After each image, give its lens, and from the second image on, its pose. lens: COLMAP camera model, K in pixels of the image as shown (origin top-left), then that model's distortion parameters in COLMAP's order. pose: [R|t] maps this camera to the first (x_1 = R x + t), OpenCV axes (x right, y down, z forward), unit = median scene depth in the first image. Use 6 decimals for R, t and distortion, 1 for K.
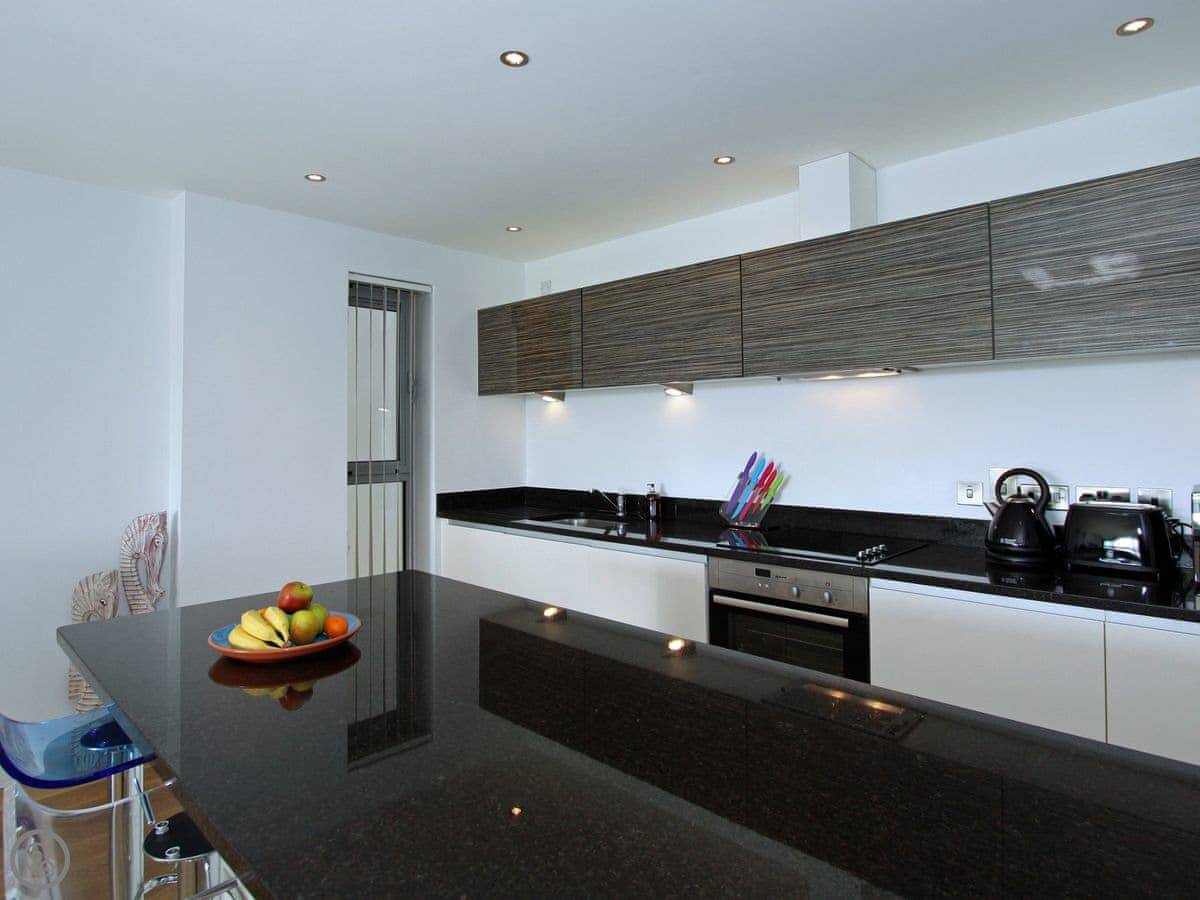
lens RADIAL K [[670.0, 0, 602.9], [0, 670.0, 430.7], [0, 0, 1]] dist [-0.000408, -0.000278]
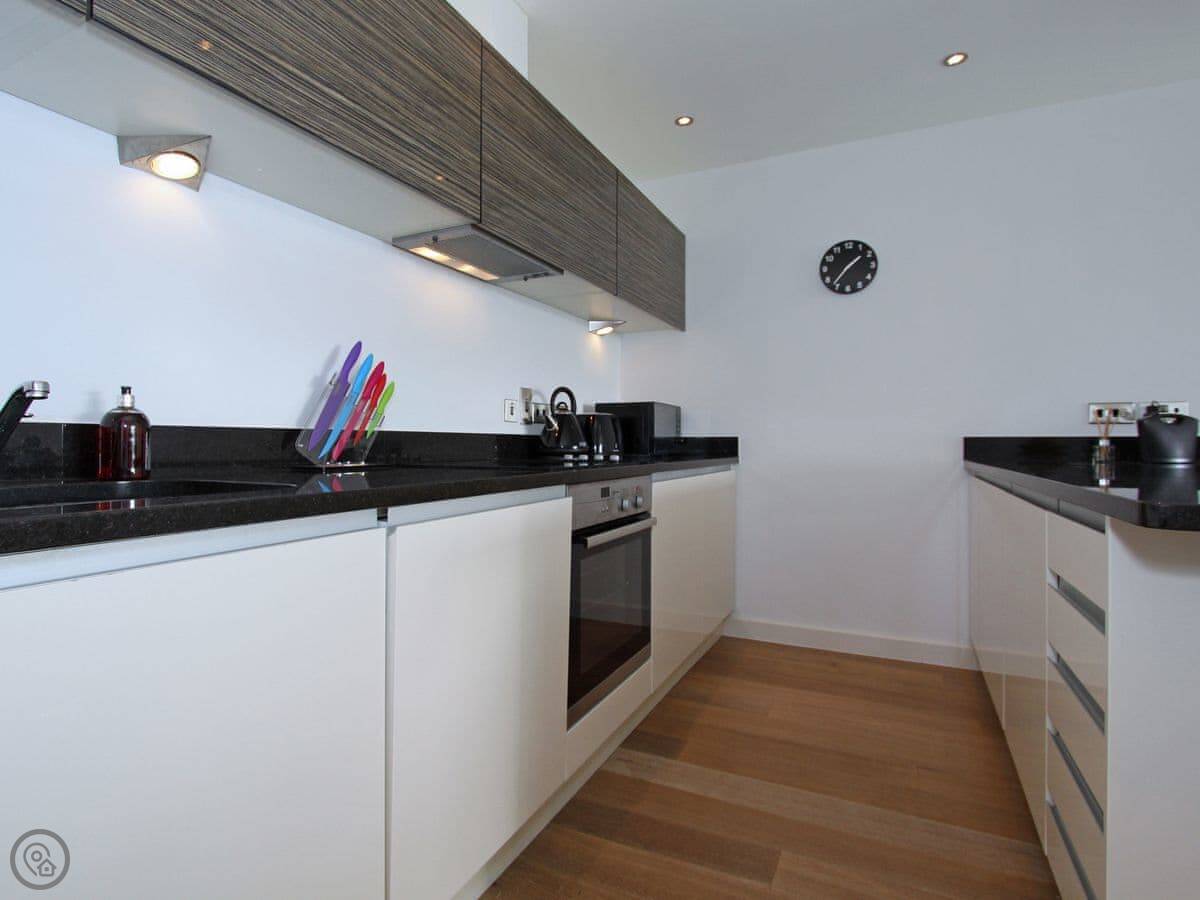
lens RADIAL K [[629.1, 0, 600.0], [0, 629.1, 450.0], [0, 0, 1]] dist [-0.043517, -0.000100]
pose [[-0.318058, -0.006090, 0.948052, -0.377237], [-0.001420, 0.999981, 0.005947, 0.128012], [-0.948070, 0.000546, -0.318061, 1.008889]]
